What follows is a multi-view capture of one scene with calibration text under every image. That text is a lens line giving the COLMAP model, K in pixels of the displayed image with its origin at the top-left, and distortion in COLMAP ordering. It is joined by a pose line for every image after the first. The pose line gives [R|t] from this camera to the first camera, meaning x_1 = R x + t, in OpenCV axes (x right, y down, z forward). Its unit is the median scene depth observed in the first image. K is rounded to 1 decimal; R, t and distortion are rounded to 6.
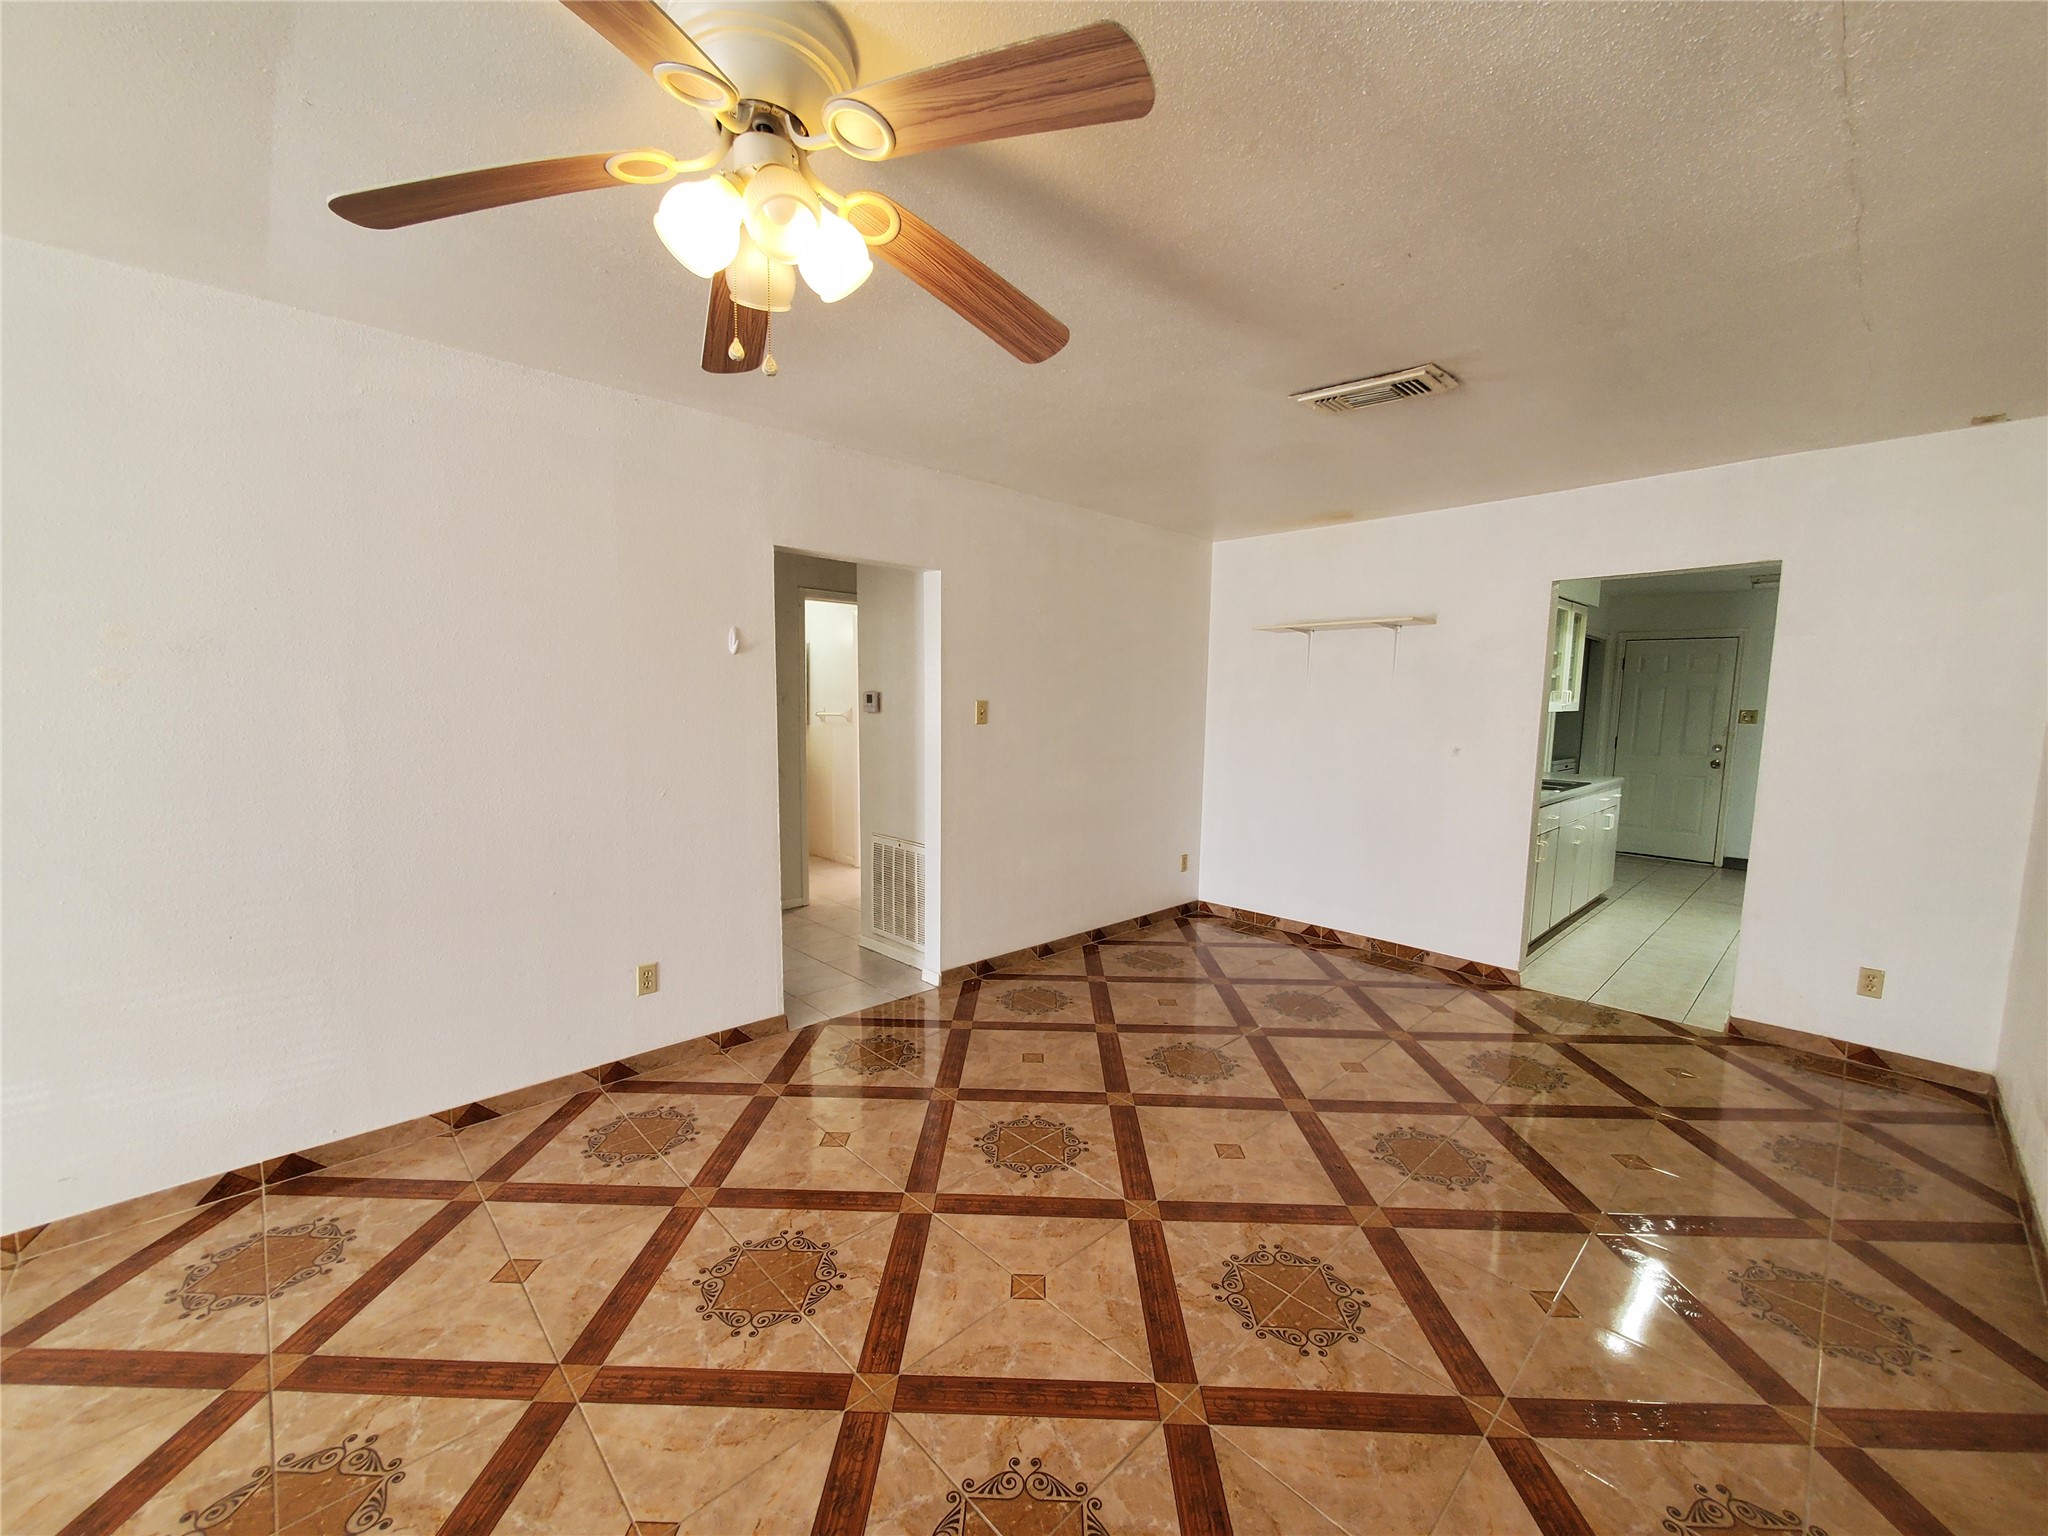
lens RADIAL K [[799.6, 0, 1024.6], [0, 799.6, 784.2], [0, 0, 1]] dist [-0.003108, -0.000234]
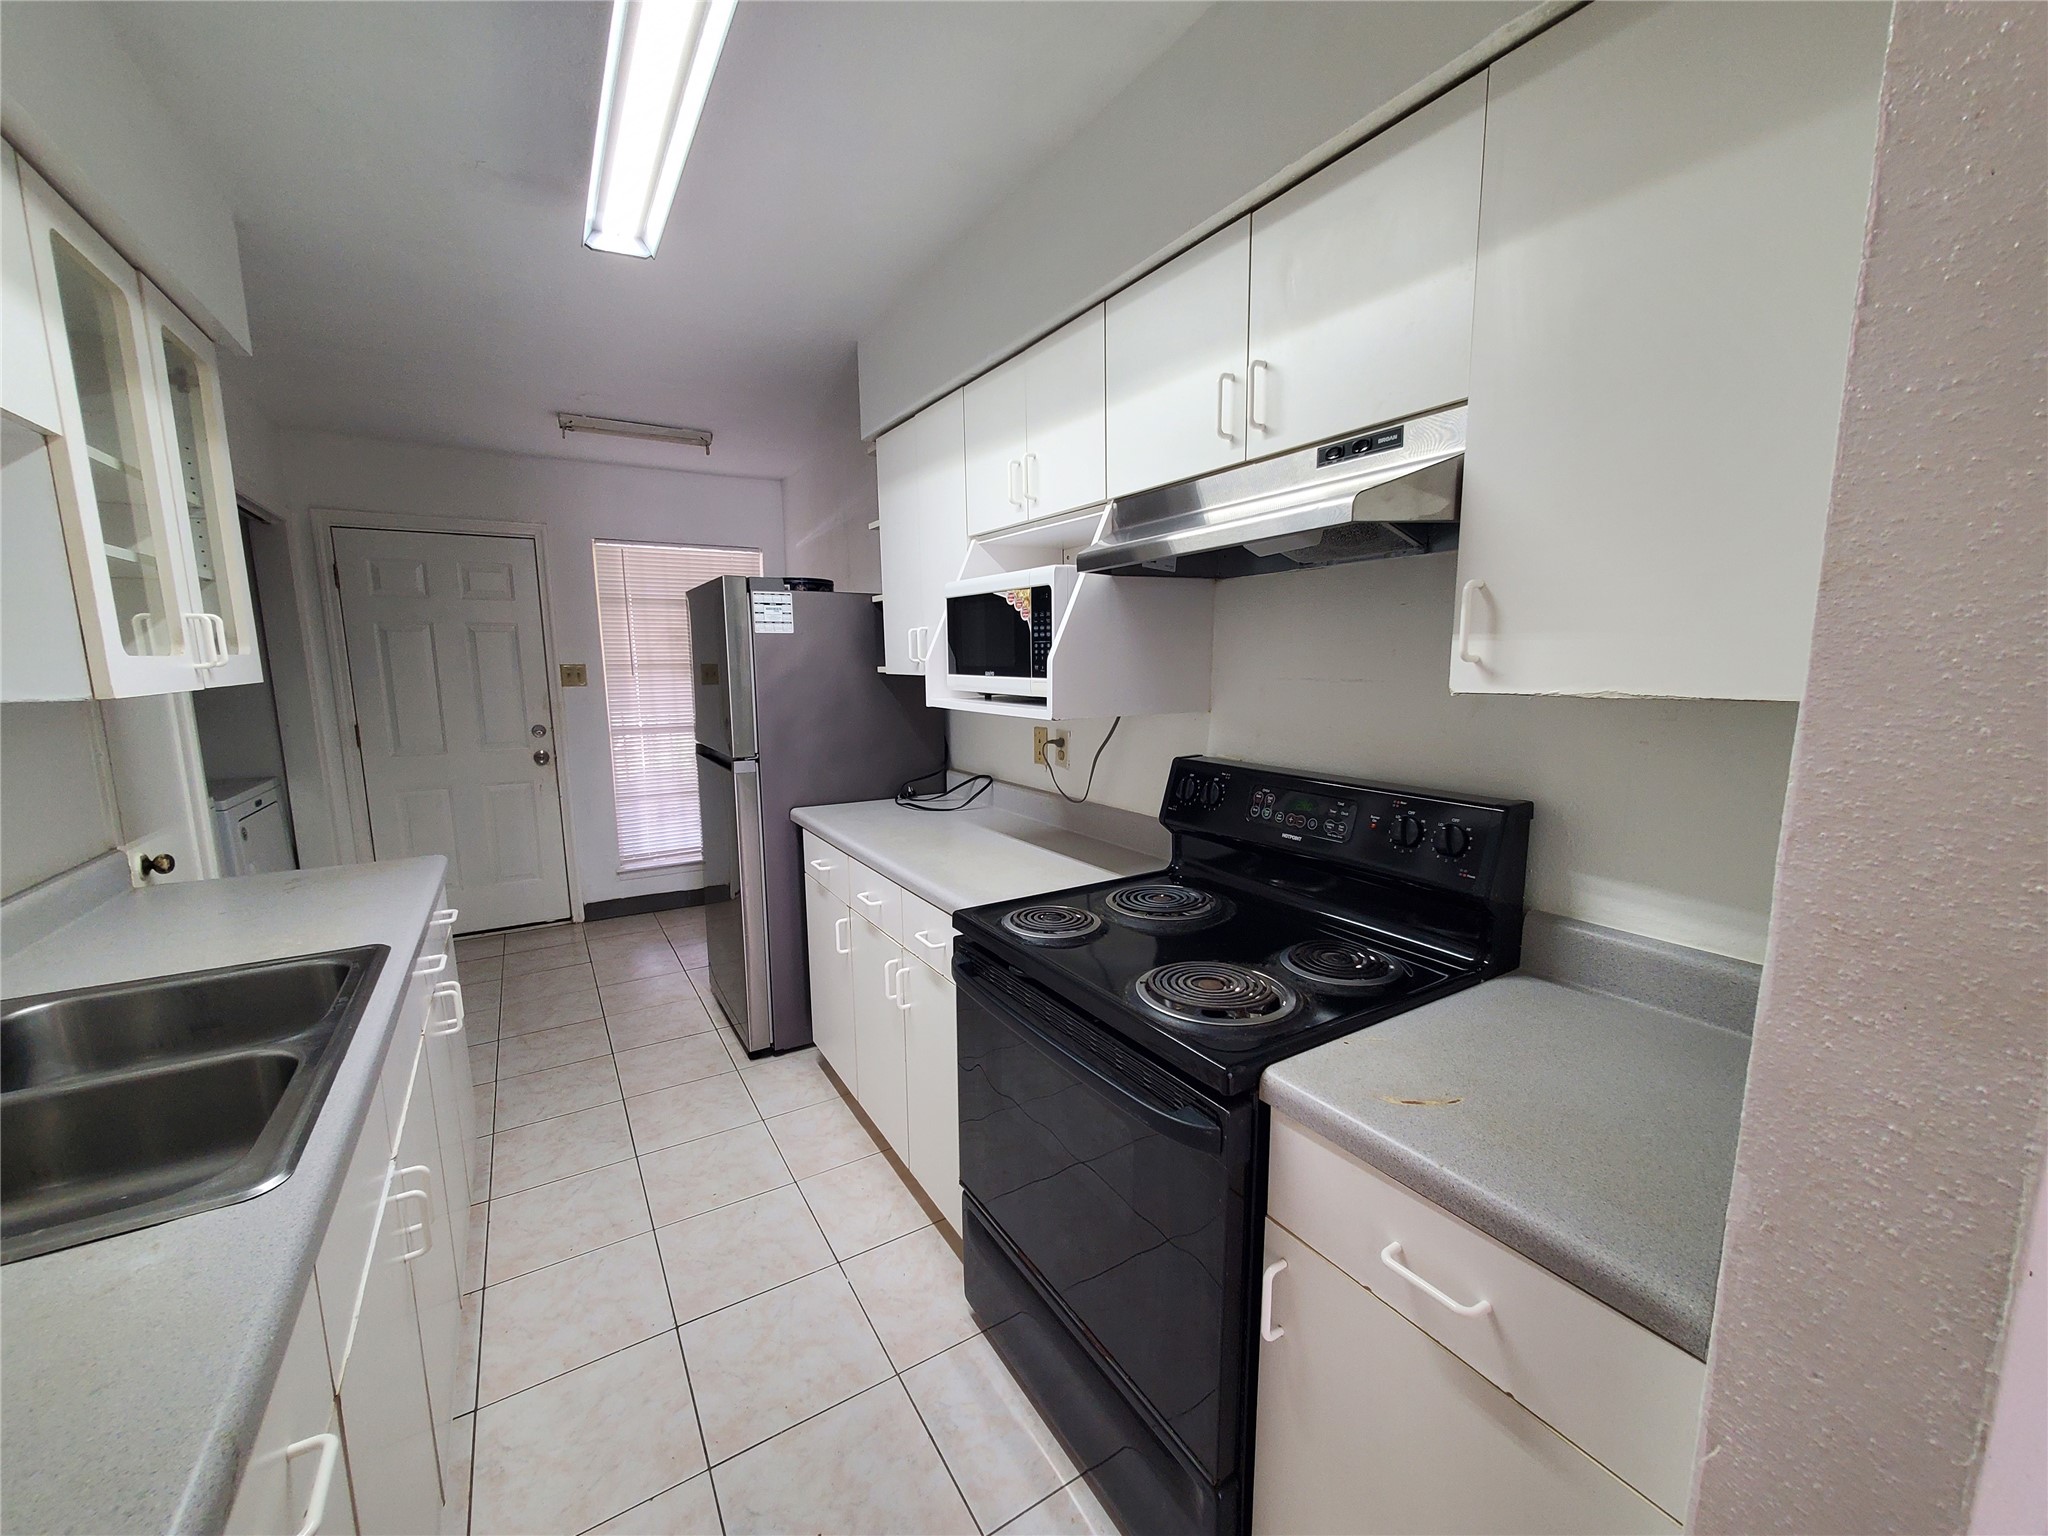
lens RADIAL K [[799.6, 0, 1024.6], [0, 799.6, 784.2], [0, 0, 1]] dist [-0.003108, -0.000234]
pose [[0.197699, -0.170177, 0.965378, 0.335316], [0.115527, 0.981997, 0.149448, -0.048699], [-0.973431, 0.081982, 0.213800, 0.487261]]
